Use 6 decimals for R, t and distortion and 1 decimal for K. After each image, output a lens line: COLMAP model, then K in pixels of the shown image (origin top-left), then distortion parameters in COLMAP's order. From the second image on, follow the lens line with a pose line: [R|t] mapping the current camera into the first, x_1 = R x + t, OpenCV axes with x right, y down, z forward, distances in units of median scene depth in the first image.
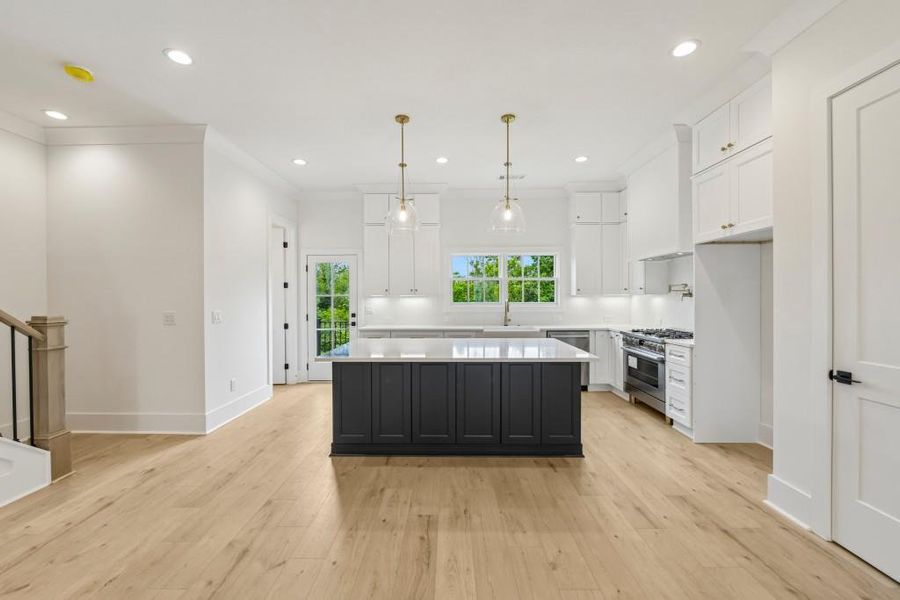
lens RADIAL K [[358.6, 0, 453.8], [0, 358.6, 299.2], [0, 0, 1]] dist [-0.006622, -0.000226]
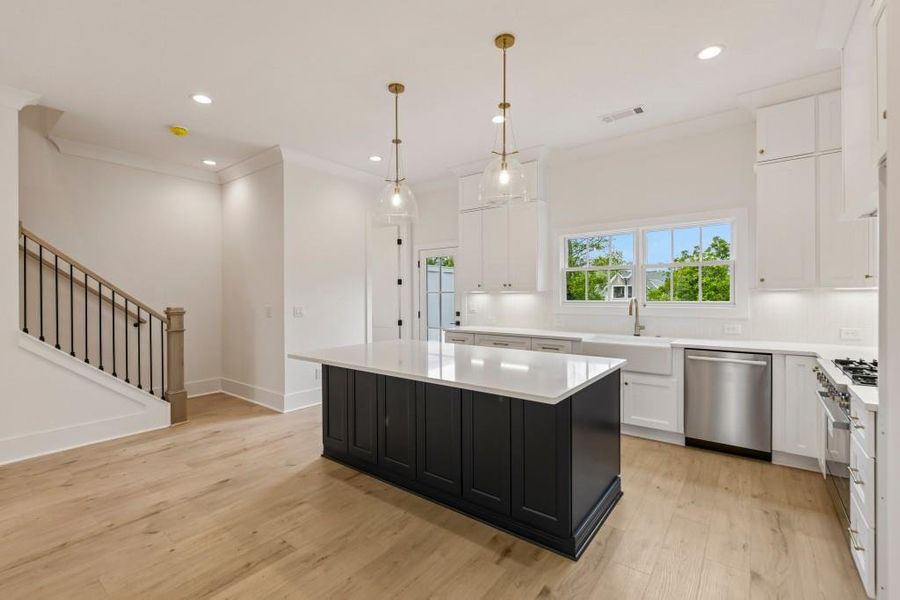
lens RADIAL K [[406.9, 0, 450.0], [0, 406.9, 294.3], [0, 0, 1]] dist [-0.000556, -0.001271]
pose [[0.790986, -0.000448, -0.611834, 0.618543], [-0.001927, 0.999993, -0.003223, -0.001229], [0.611831, 0.003728, 0.790980, 0.336215]]
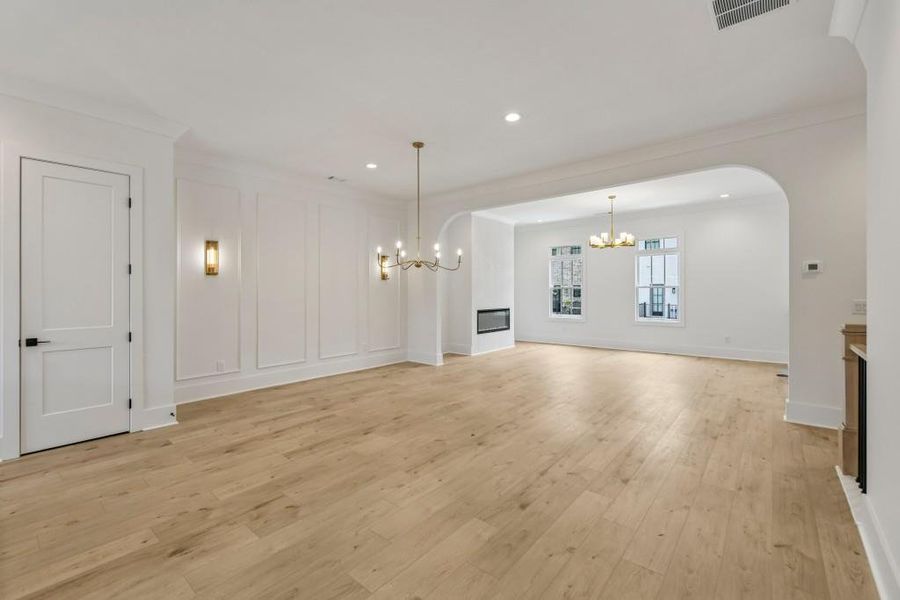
lens RADIAL K [[382.9, 0, 446.4], [0, 382.9, 290.9], [0, 0, 1]] dist [-0.002516, -0.000259]
pose [[-0.760517, 0.003135, 0.649311, -0.863166], [0.007194, 0.999968, 0.003598, 0.001303], [-0.649278, 0.007407, -0.760515, 0.686817]]
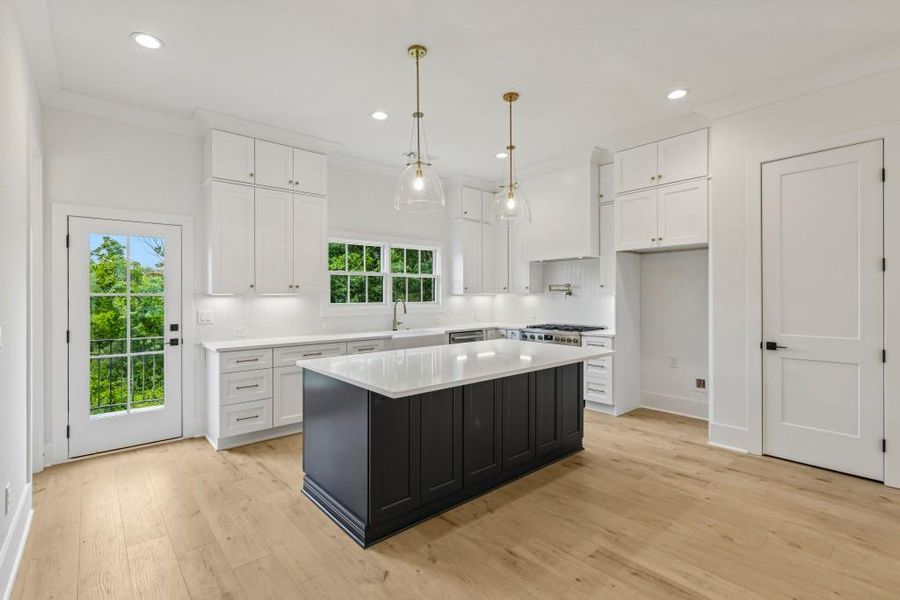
lens RADIAL K [[406.9, 0, 449.1], [0, 406.9, 298.0], [0, 0, 1]] dist [-0.000556, -0.001271]
pose [[0.754381, -0.003883, 0.656426, -0.708075], [0.007723, 0.999966, -0.002960, 0.004173], [-0.656392, 0.007303, 0.754385, 0.367712]]
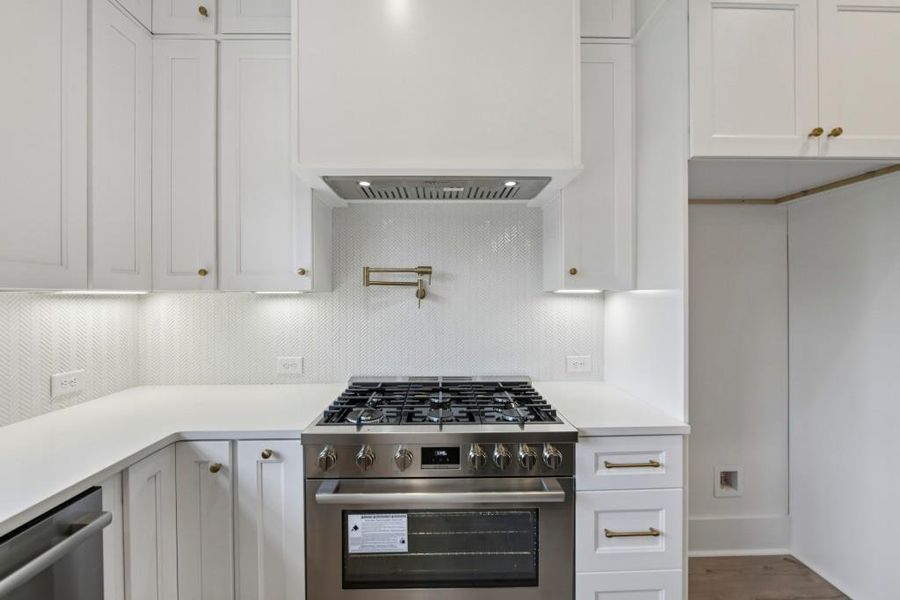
lens RADIAL K [[358.6, 0, 446.8], [0, 358.6, 302.9], [0, 0, 1]] dist [-0.006622, -0.000226]
pose [[-0.022889, -0.015968, 0.999610, 0.326713], [0.011468, 0.999802, 0.016233, -0.010942], [-0.999672, 0.011835, -0.022701, 1.382191]]
